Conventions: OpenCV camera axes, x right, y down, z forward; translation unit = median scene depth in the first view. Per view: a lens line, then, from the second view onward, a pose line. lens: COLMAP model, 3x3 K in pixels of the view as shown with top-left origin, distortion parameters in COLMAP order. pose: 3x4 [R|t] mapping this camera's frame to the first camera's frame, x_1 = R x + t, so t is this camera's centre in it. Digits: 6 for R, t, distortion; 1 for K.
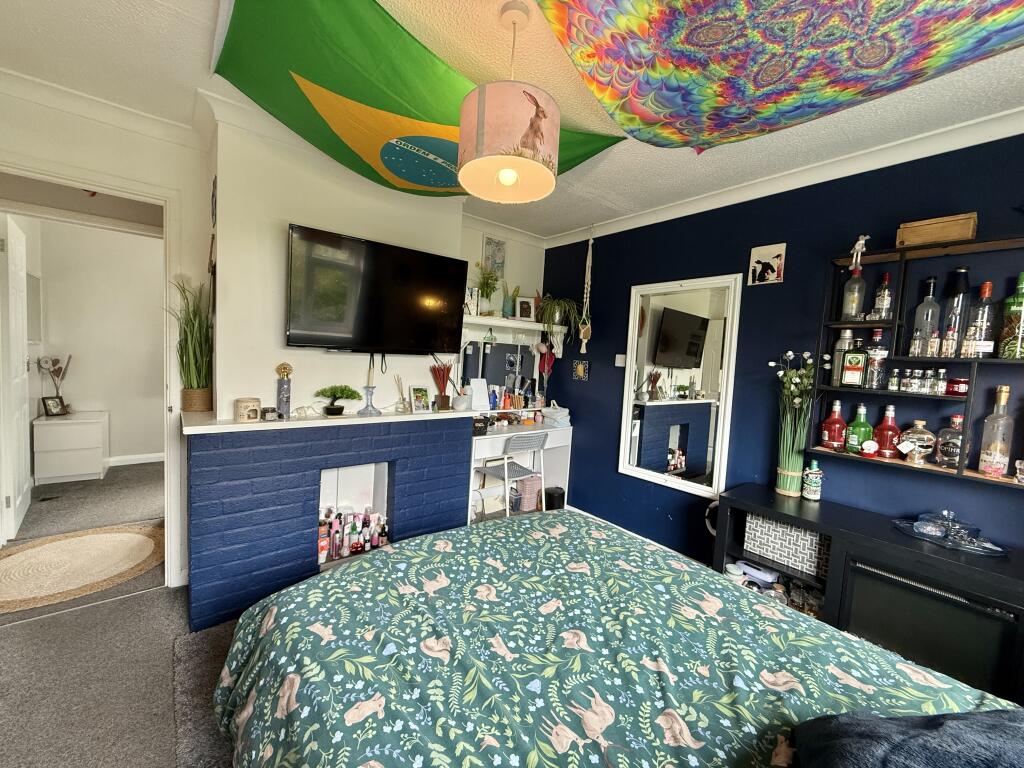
lens RADIAL K [[413.4, 0, 516.2], [0, 413.4, 383.8], [0, 0, 1]] dist [0.000632, 0.000067]
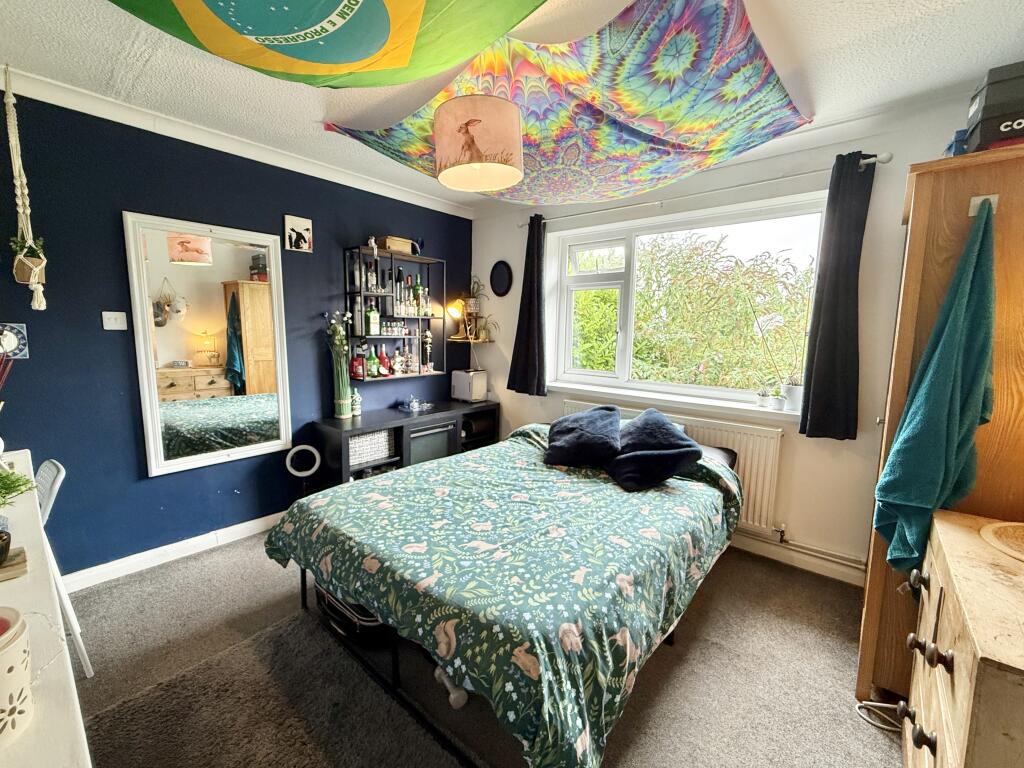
lens RADIAL K [[413.4, 0, 515.2], [0, 413.4, 381.4], [0, 0, 1]] dist [0.000632, 0.000067]
pose [[-0.176678, -0.181222, 0.967442, -1.009984], [0.038292, 0.980894, 0.190735, -0.119536], [-0.983524, 0.070744, -0.166364, 0.915313]]
